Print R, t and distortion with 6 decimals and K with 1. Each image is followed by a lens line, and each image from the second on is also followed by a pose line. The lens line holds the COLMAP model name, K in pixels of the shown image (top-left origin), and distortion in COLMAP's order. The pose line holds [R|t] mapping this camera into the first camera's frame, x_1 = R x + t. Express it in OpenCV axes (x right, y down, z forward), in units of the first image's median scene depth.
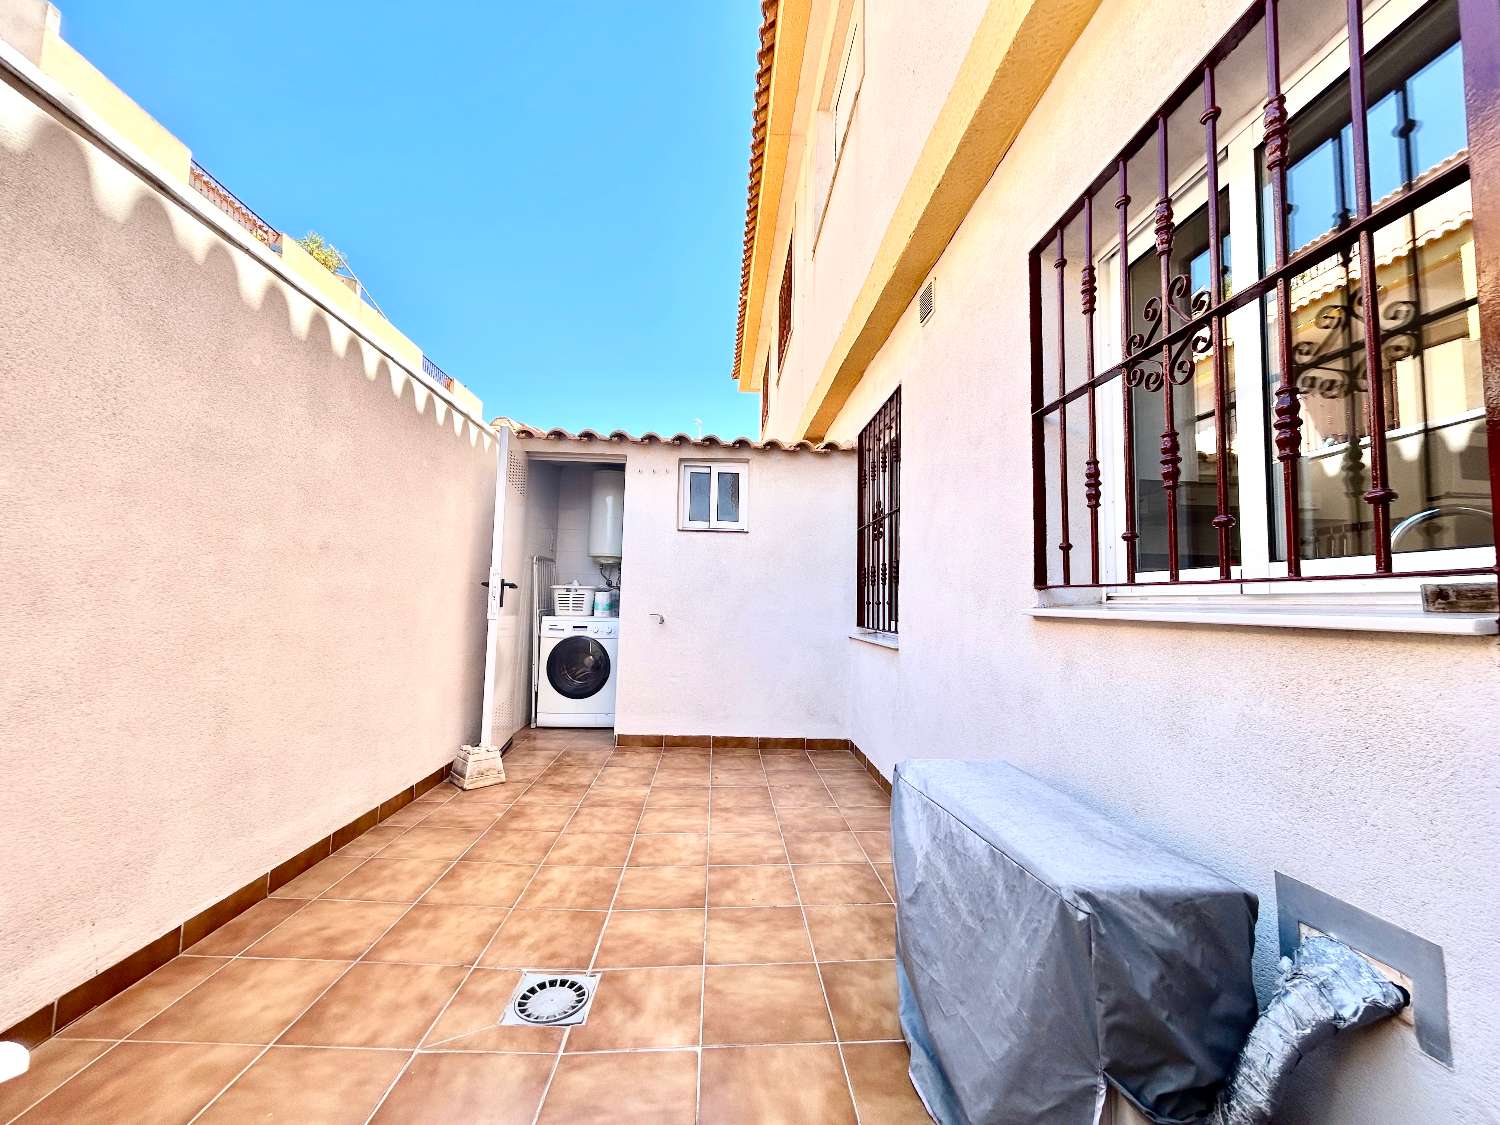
lens RADIAL K [[604.2, 0, 748.7], [0, 604.2, 561.3], [0, 0, 1]] dist [-0.001218, 0.000720]
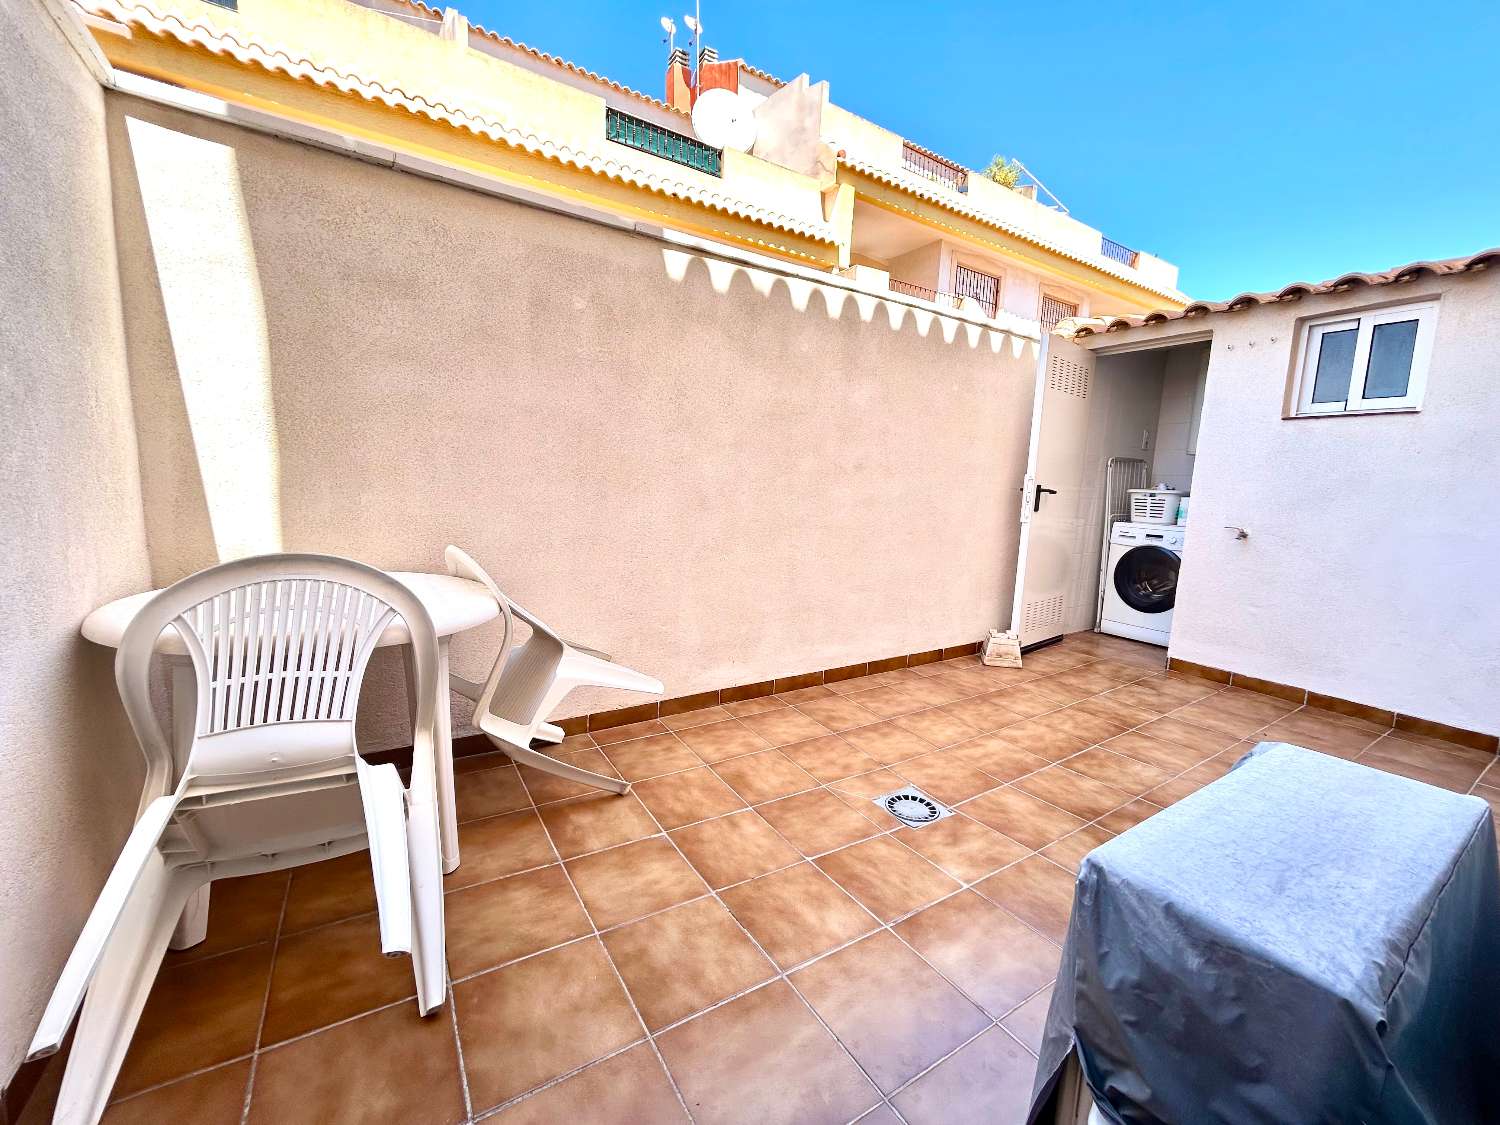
lens RADIAL K [[604.2, 0, 751.0], [0, 604.2, 563.7], [0, 0, 1]] dist [-0.001218, 0.000720]
pose [[0.496715, 0.115207, -0.860234, 0.406495], [0.037801, 0.987339, 0.154057, -0.025262], [0.867090, -0.109040, 0.486071, 0.058816]]
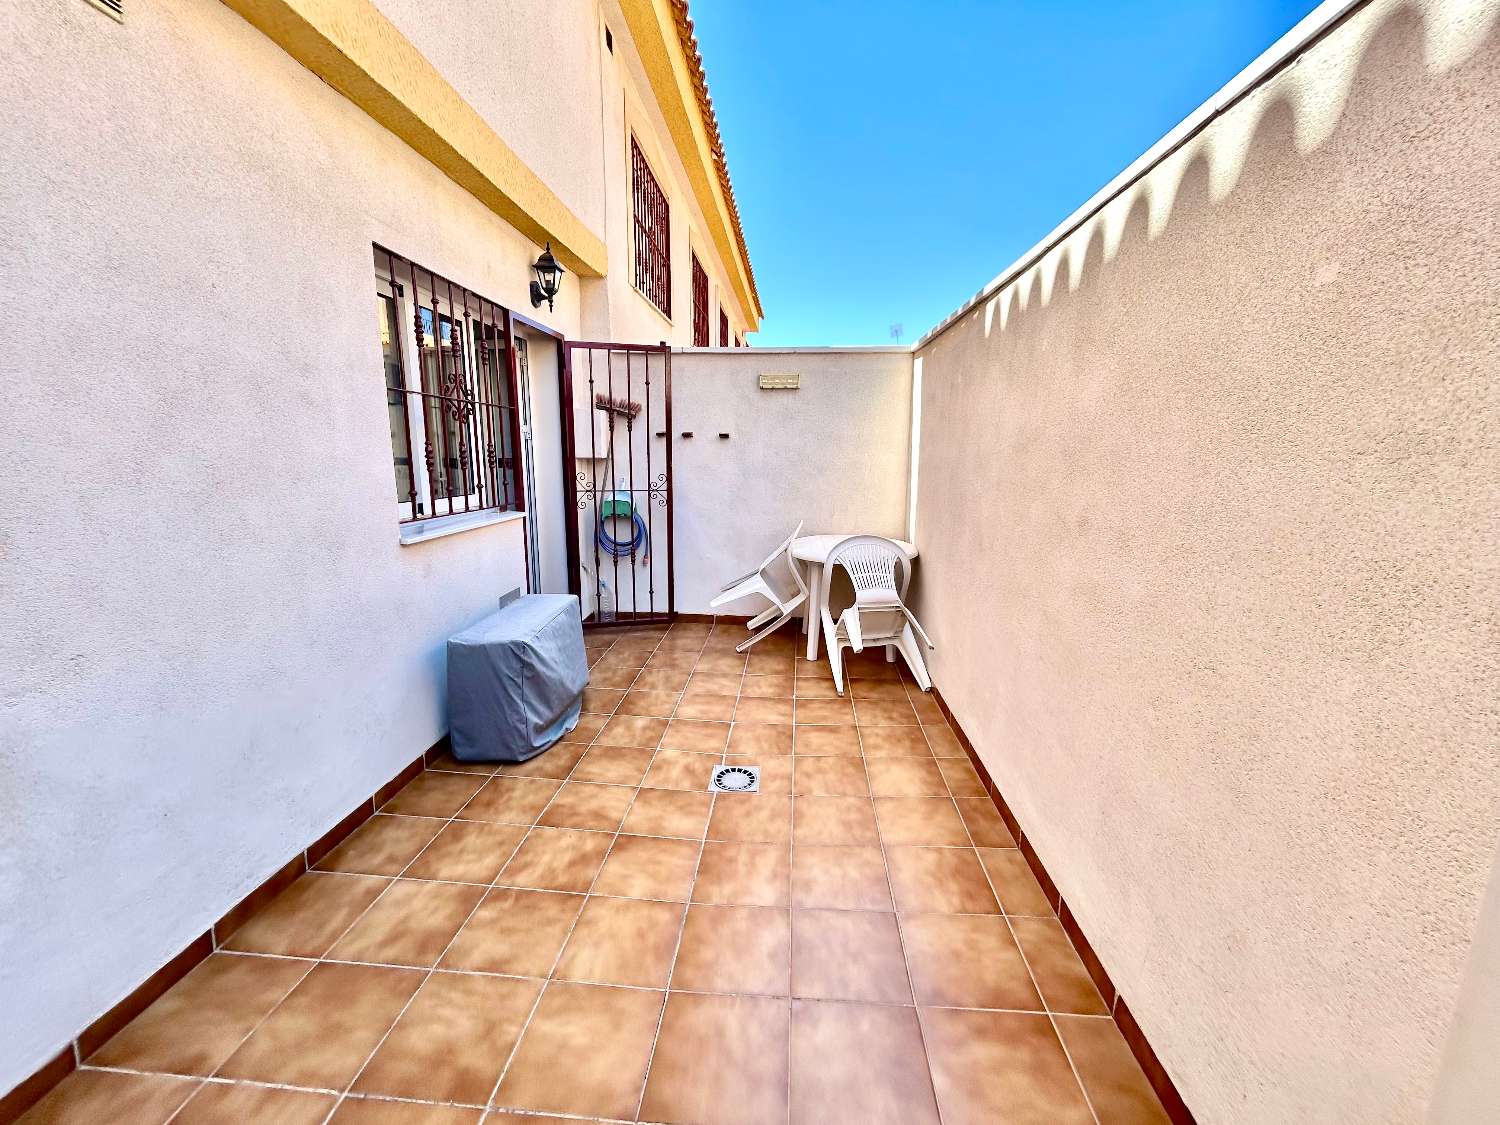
lens RADIAL K [[604.2, 0, 749.8], [0, 604.2, 561.8], [0, 0, 1]] dist [-0.001218, 0.000720]
pose [[-0.991262, -0.054920, 0.119934, -0.360507], [-0.040706, 0.992189, 0.117911, -0.047065], [-0.125473, 0.111999, -0.985755, 1.746571]]
